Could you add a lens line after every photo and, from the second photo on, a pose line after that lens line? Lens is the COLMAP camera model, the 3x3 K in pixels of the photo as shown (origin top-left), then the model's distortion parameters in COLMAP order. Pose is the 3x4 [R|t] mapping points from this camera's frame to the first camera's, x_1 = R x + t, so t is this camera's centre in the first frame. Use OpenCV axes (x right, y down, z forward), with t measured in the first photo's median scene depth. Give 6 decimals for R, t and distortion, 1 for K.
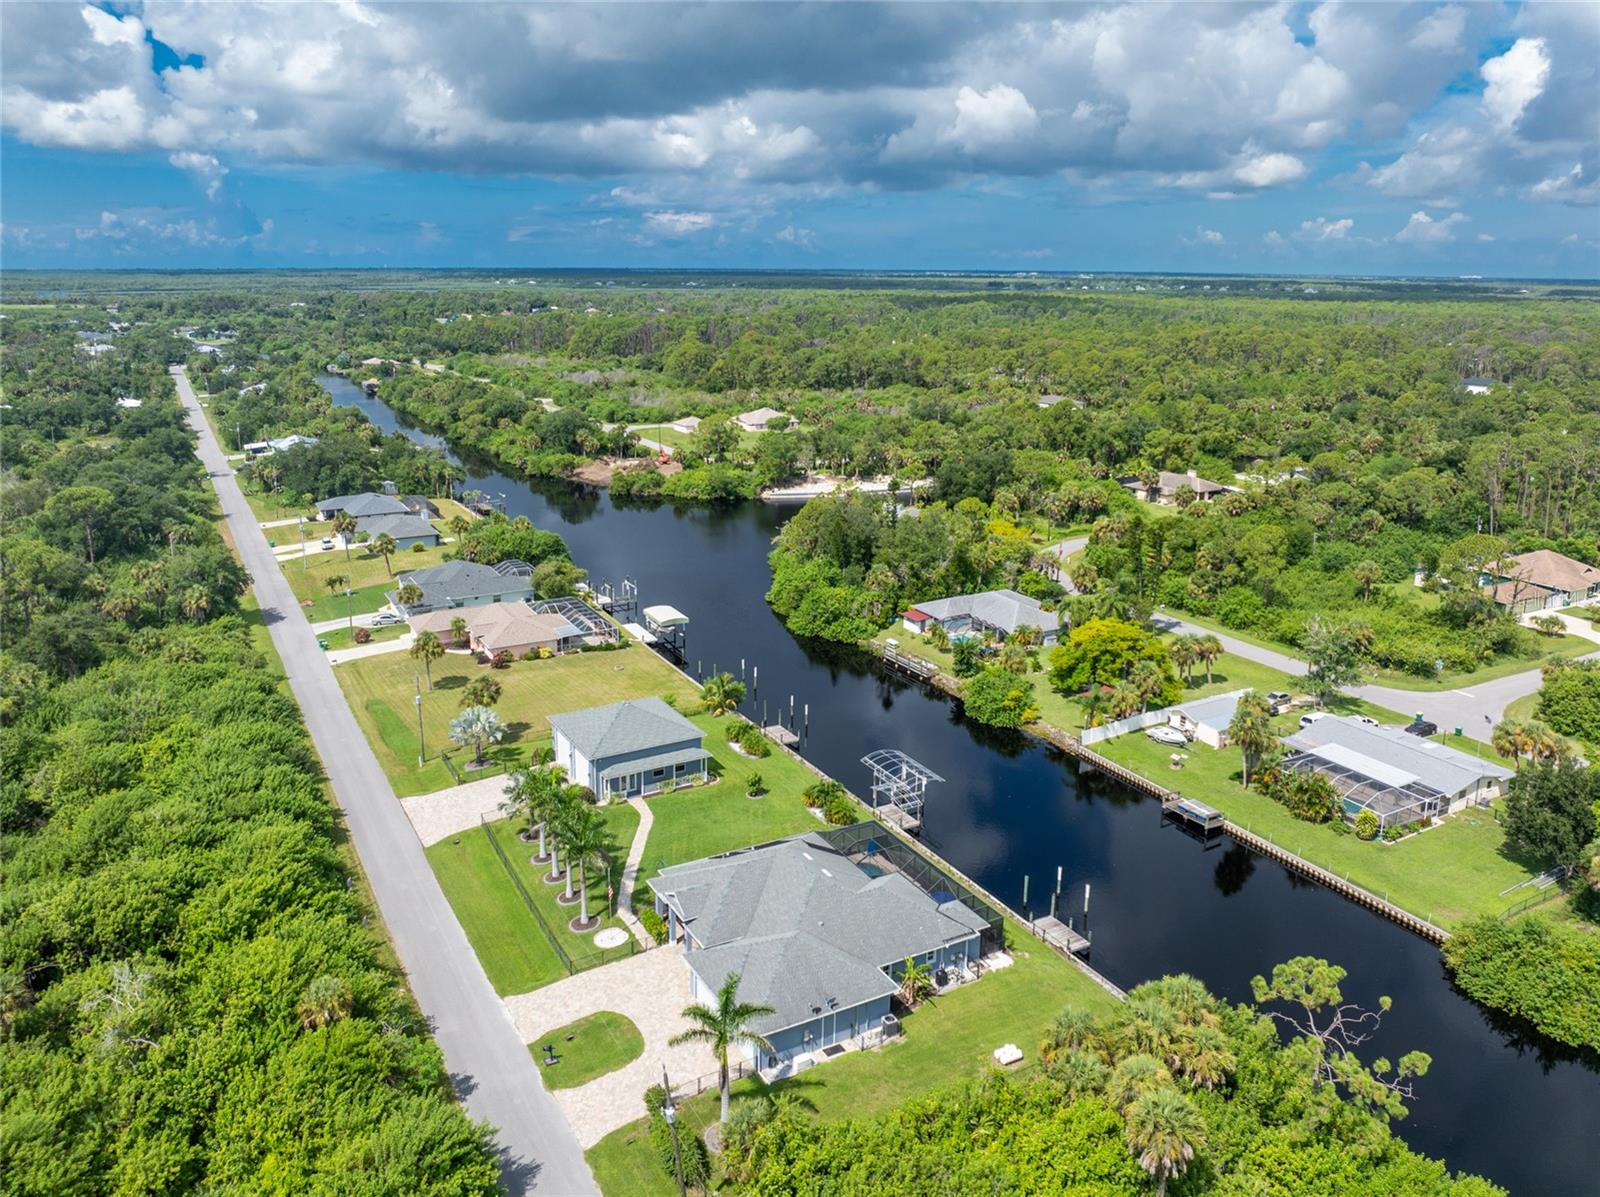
lens RADIAL K [[1170.4, 0, 798.4], [0, 1170.4, 587.8], [0, 0, 1]] dist [-0.046487, 0.011364]
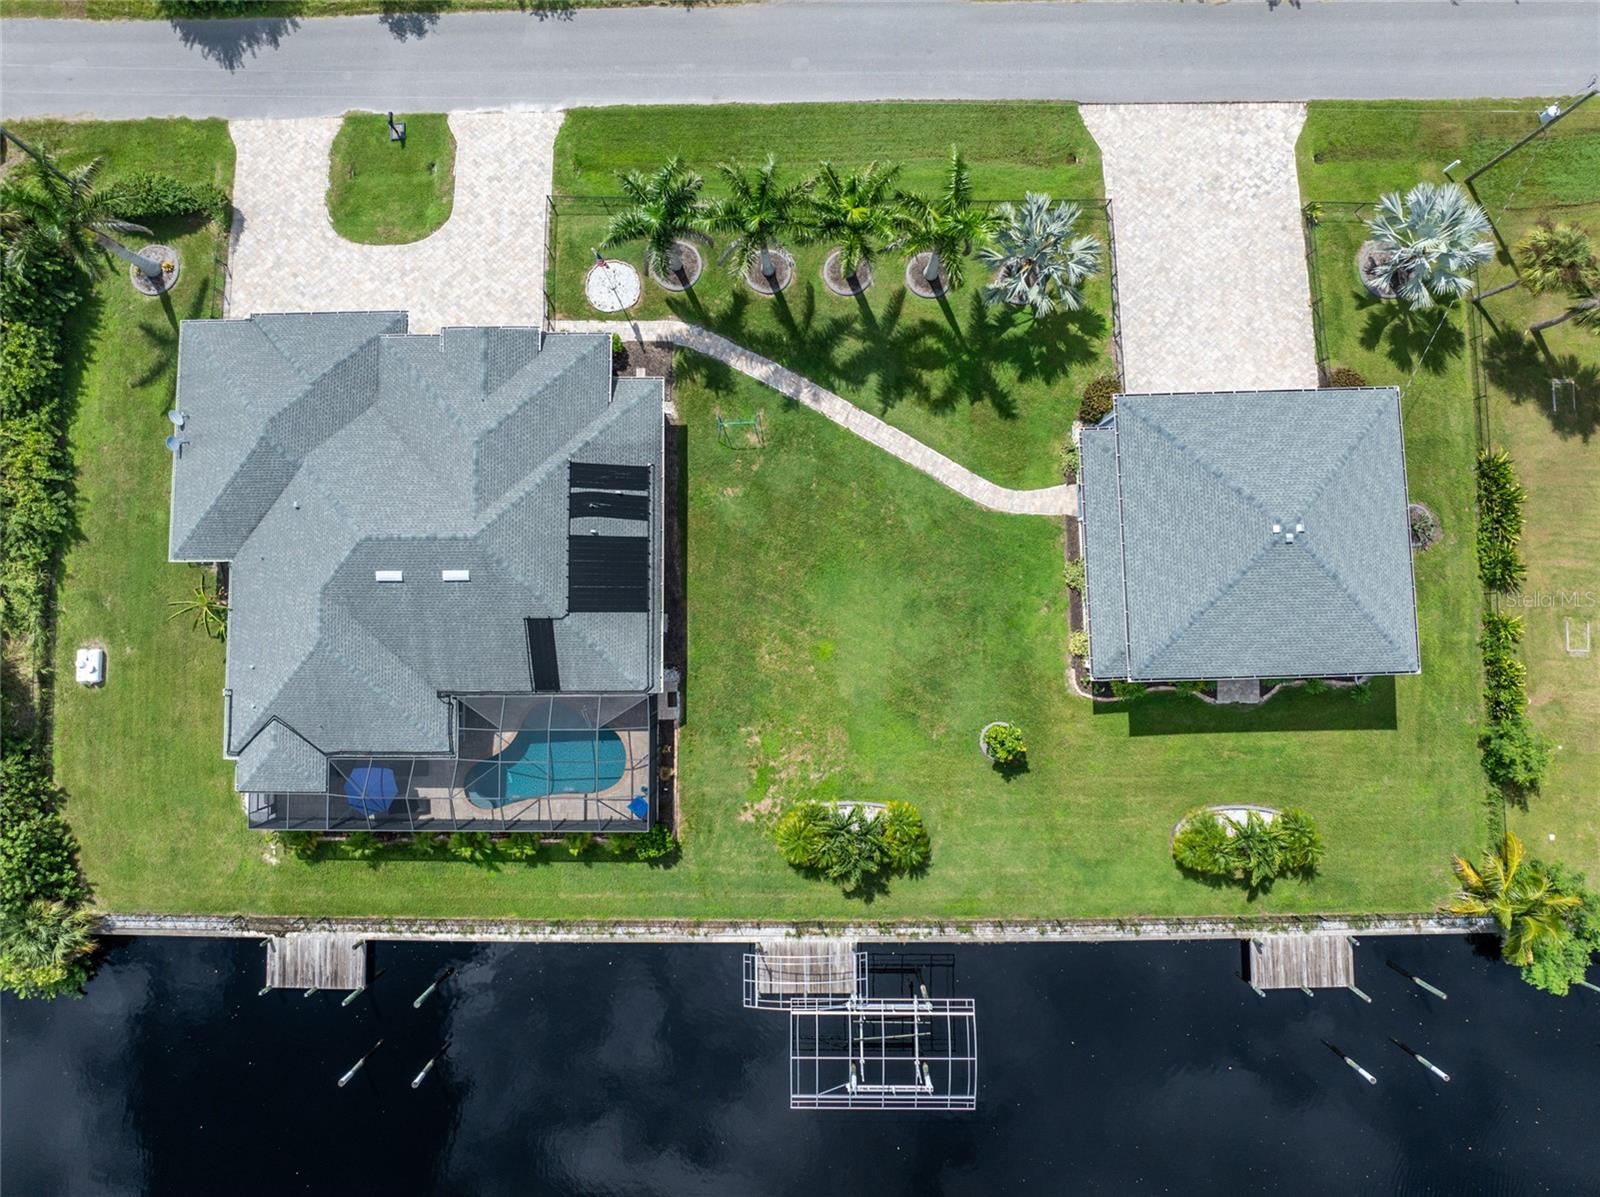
lens RADIAL K [[1170.4, 0, 798.4], [0, 1170.4, 587.8], [0, 0, 1]] dist [-0.046487, 0.011364]
pose [[-0.489285, 0.868764, -0.076483, -0.010719], [-0.213412, -0.034237, 0.976362, -0.176569], [0.845610, 0.494042, 0.202156, 0.540275]]
